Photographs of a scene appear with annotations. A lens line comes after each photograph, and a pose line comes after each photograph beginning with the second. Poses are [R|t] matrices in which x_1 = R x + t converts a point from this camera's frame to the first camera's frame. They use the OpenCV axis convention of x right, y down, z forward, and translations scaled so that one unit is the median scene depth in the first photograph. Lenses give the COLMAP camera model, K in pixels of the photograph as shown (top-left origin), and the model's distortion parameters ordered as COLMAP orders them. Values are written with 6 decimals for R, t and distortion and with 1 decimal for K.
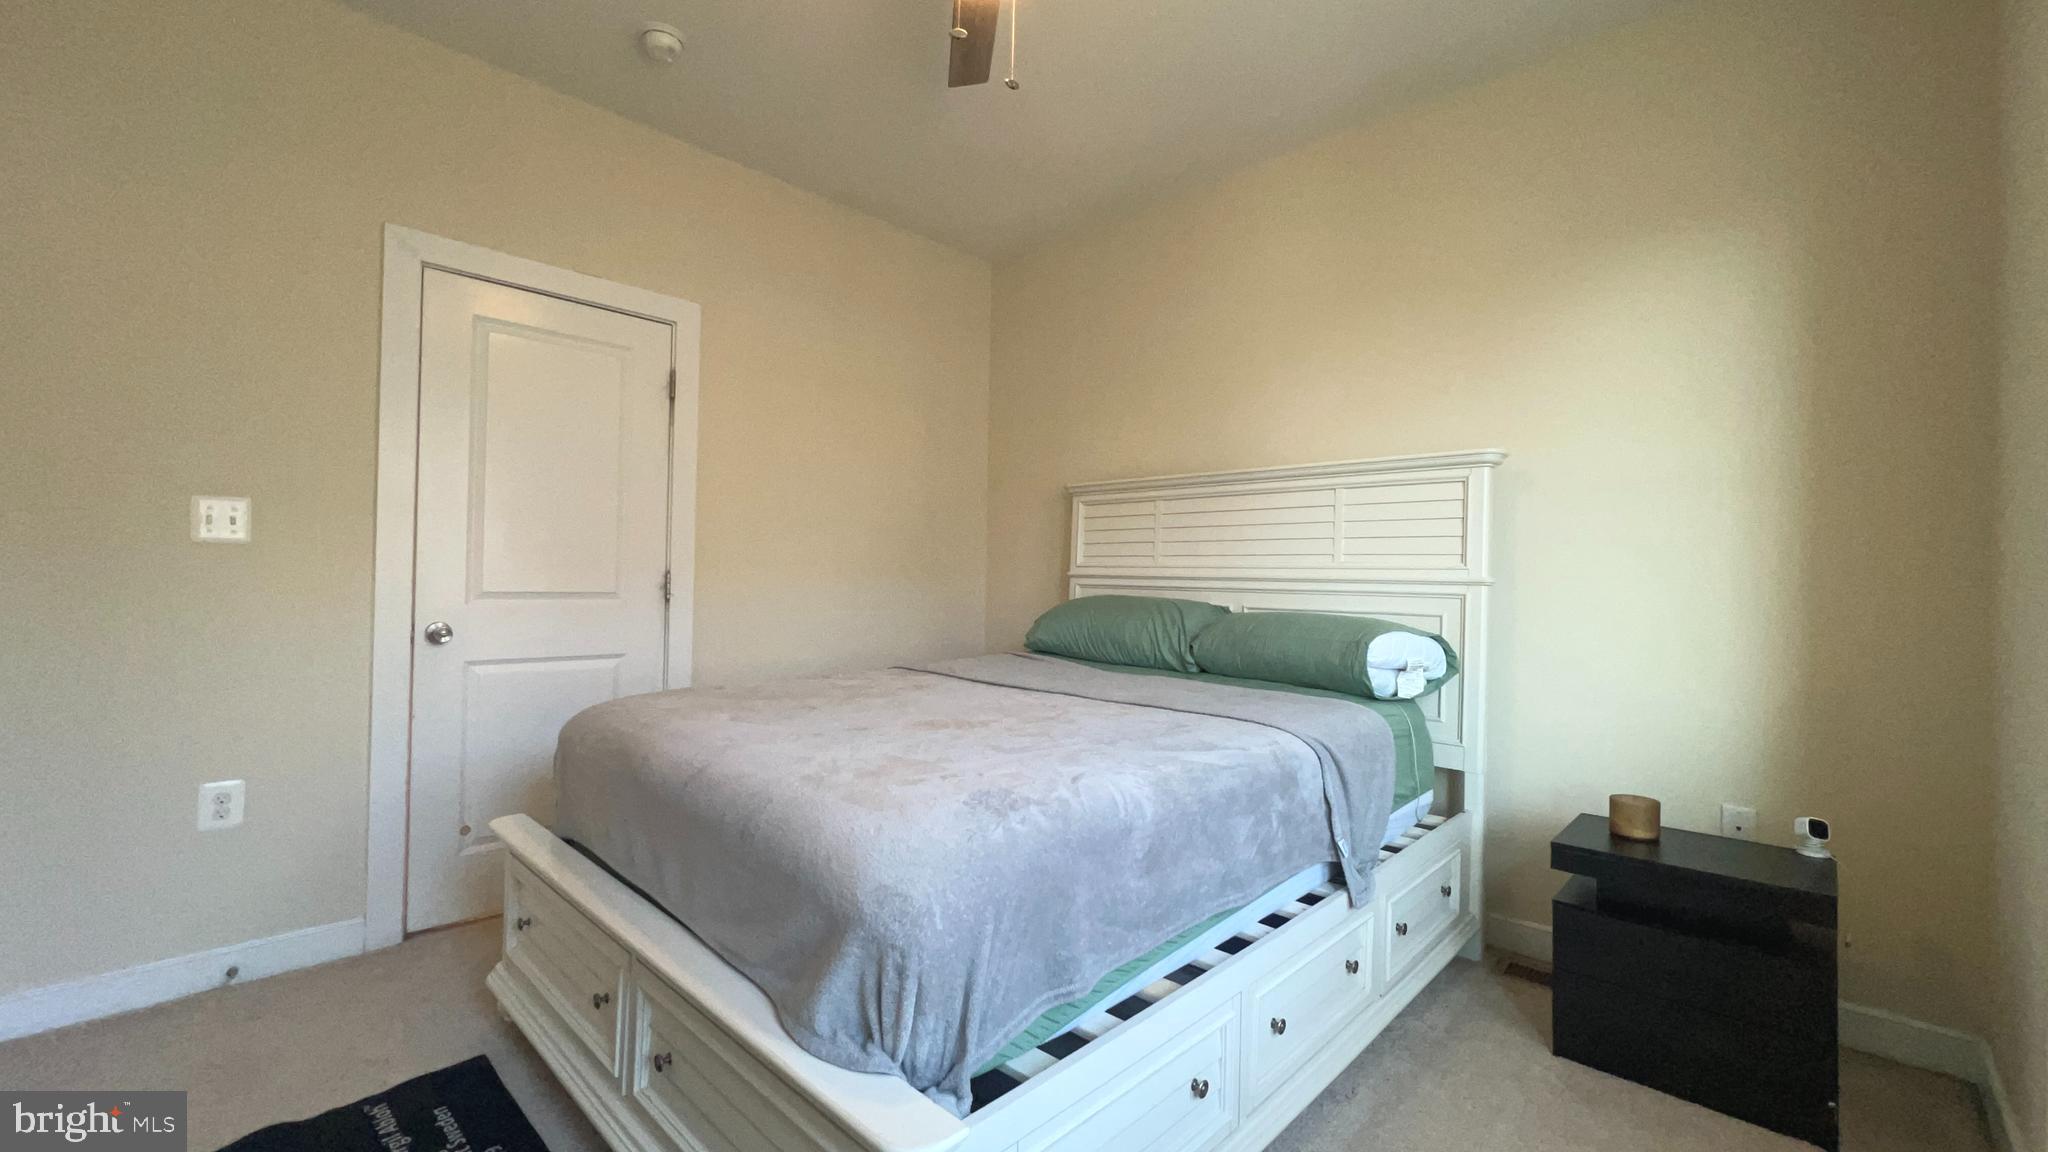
lens RADIAL K [[823.5, 0, 1024.0], [0, 823.5, 576.0], [0, 0, 1]] dist [-0.008951, 0.000264]
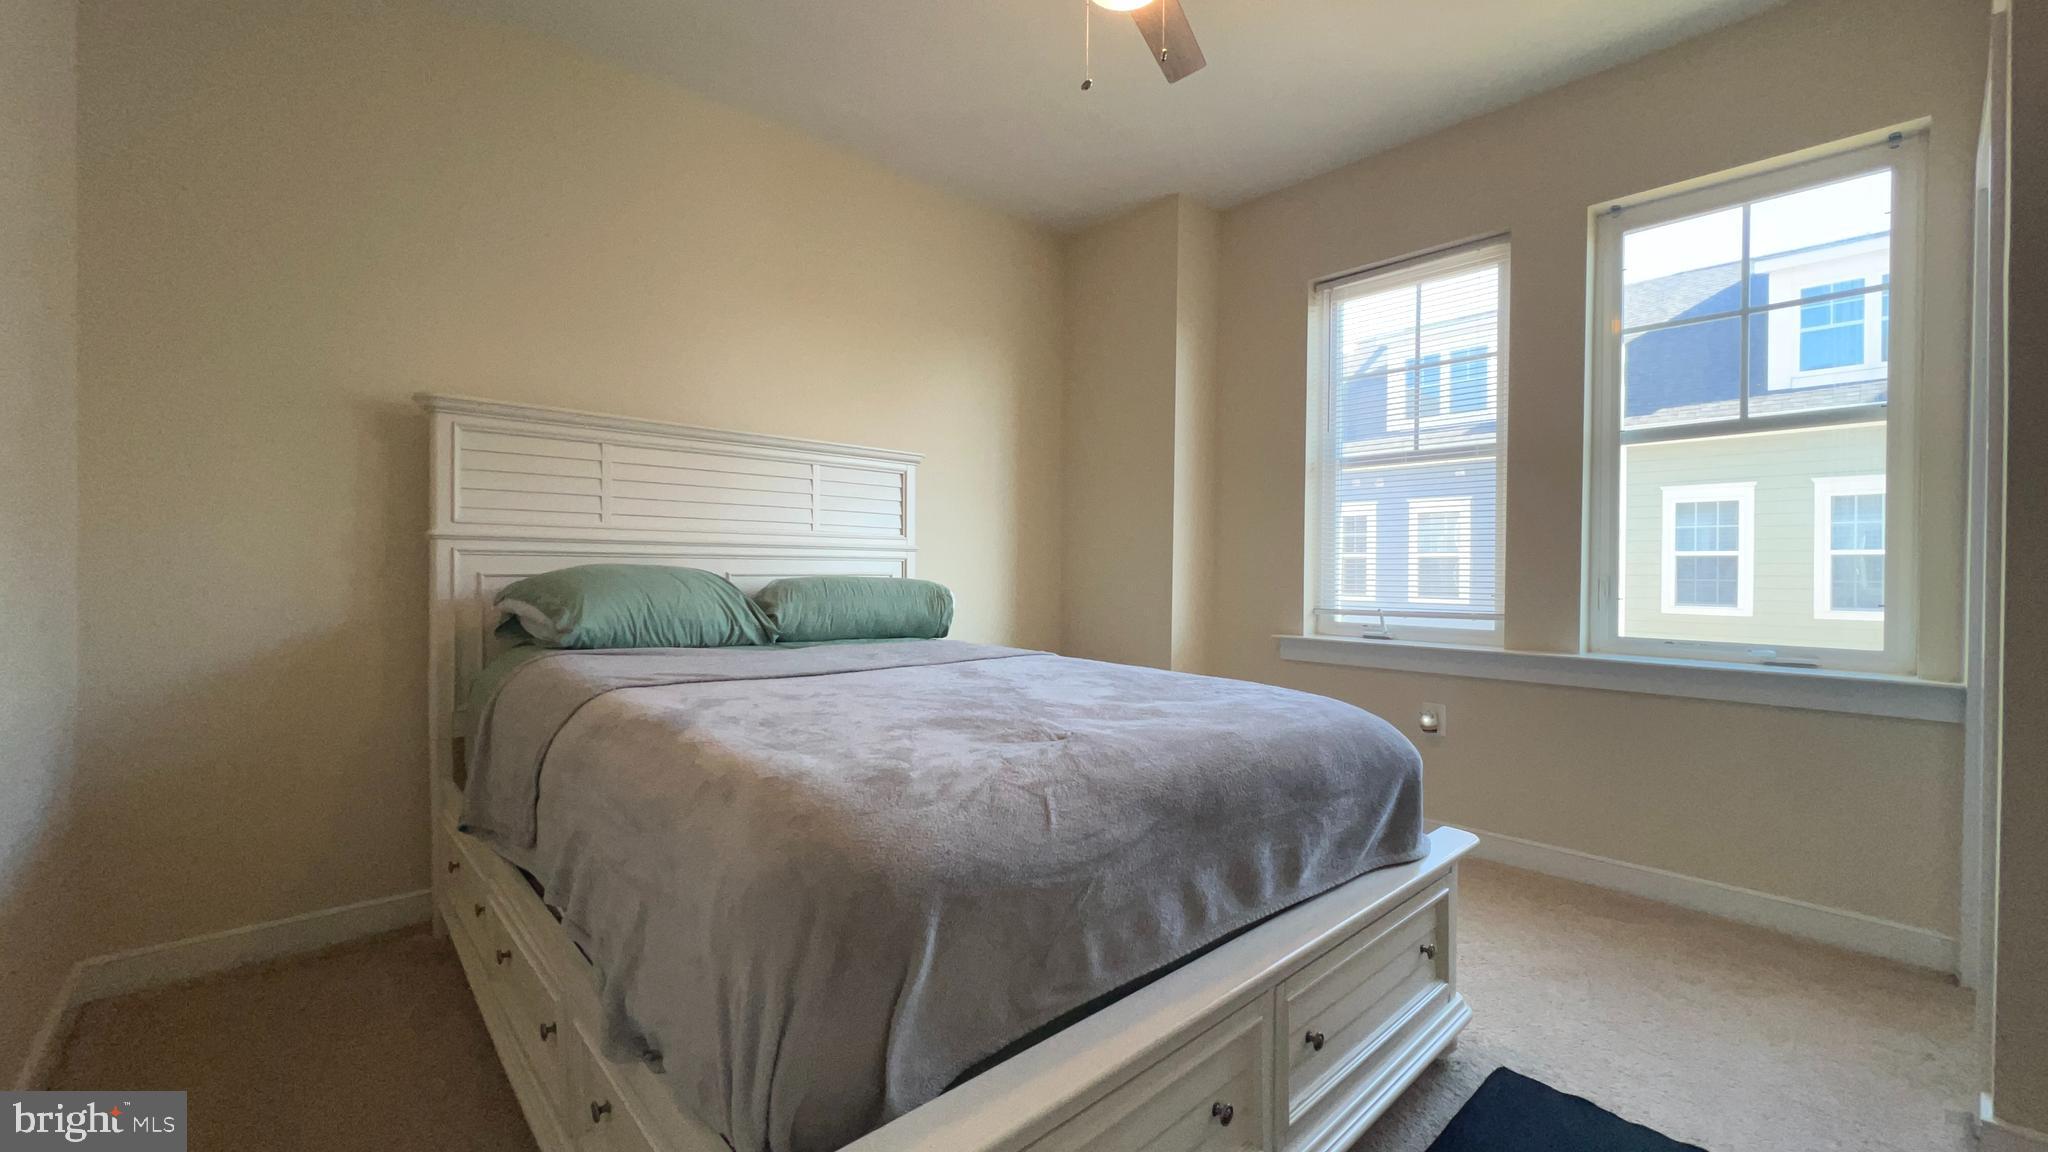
lens RADIAL K [[823.5, 0, 1024.0], [0, 823.5, 576.0], [0, 0, 1]] dist [-0.008951, 0.000264]
pose [[0.062238, -0.040498, 0.997239, -0.654853], [-0.025014, 0.998799, 0.042122, -0.008841], [-0.997748, -0.027567, 0.061150, 0.585704]]
